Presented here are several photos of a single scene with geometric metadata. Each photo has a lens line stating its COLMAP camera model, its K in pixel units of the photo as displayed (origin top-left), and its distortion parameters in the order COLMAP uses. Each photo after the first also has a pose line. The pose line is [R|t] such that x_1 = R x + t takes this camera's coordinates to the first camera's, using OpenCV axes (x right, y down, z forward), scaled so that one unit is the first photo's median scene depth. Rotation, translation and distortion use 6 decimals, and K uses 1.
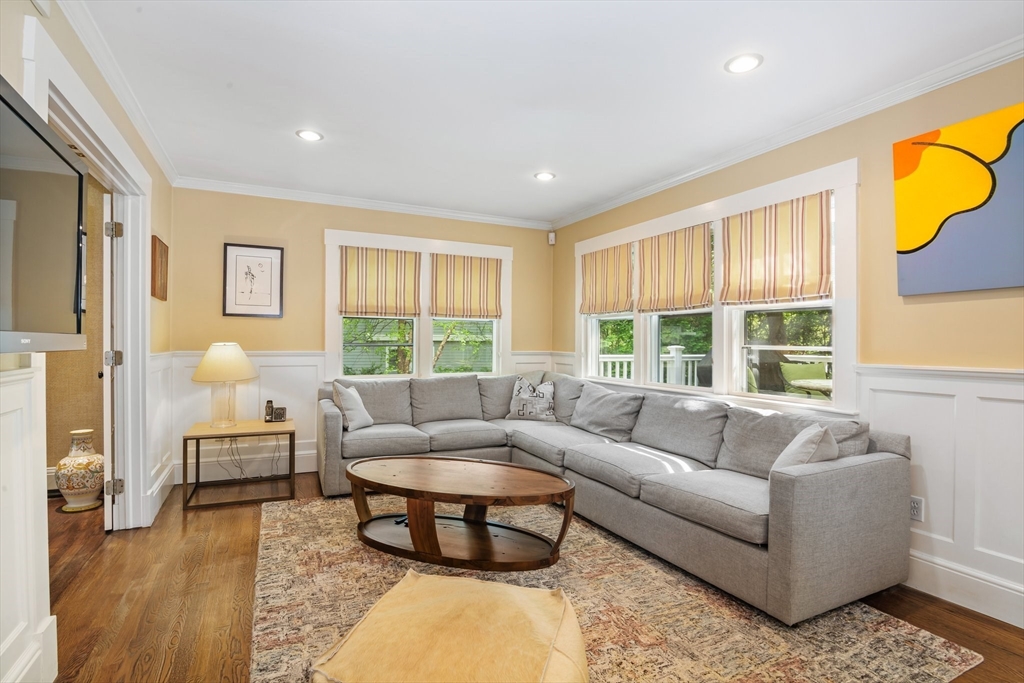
lens RADIAL K [[506.3, 0, 512.2], [0, 506.3, 340.0], [0, 0, 1]] dist [-0.003577, -0.000786]
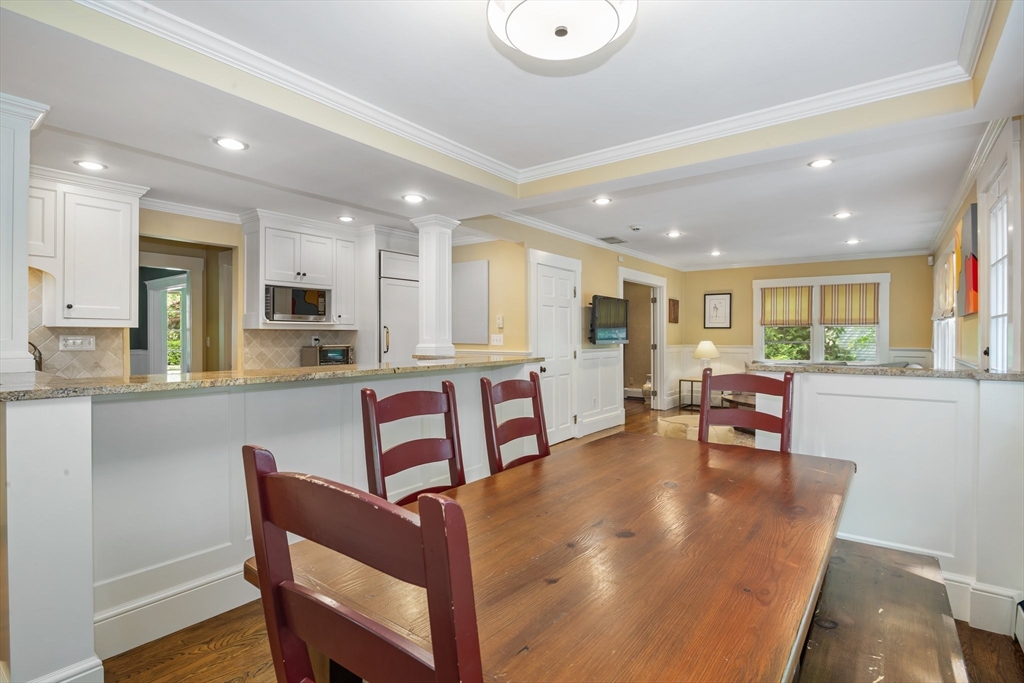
lens RADIAL K [[506.3, 0, 512.4], [0, 506.3, 338.8], [0, 0, 1]] dist [-0.003577, -0.000786]
pose [[0.452829, -0.001023, -0.891597, 1.360682], [0.002012, 0.999998, -0.000125, -0.008113], [0.891595, -0.001737, 0.452830, -0.969353]]
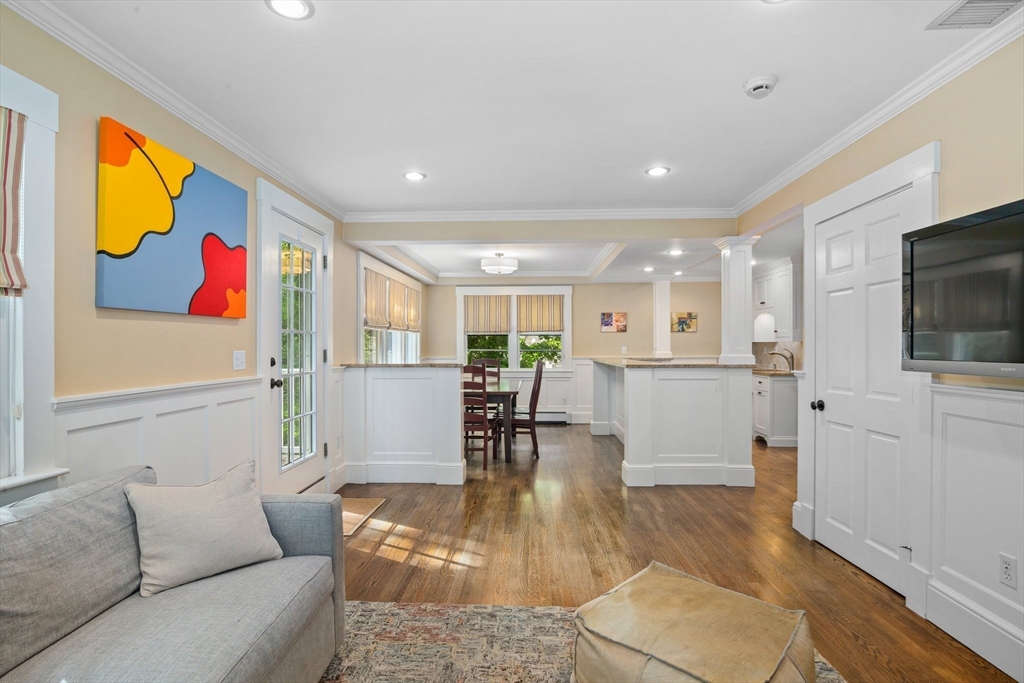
lens RADIAL K [[506.3, 0, 511.4], [0, 506.3, 346.3], [0, 0, 1]] dist [-0.003577, -0.000786]
pose [[-0.878914, 0.000992, 0.476979, -0.093273], [-0.002467, 0.999975, -0.006627, -0.009711], [-0.476974, -0.007001, -0.878890, 0.683011]]
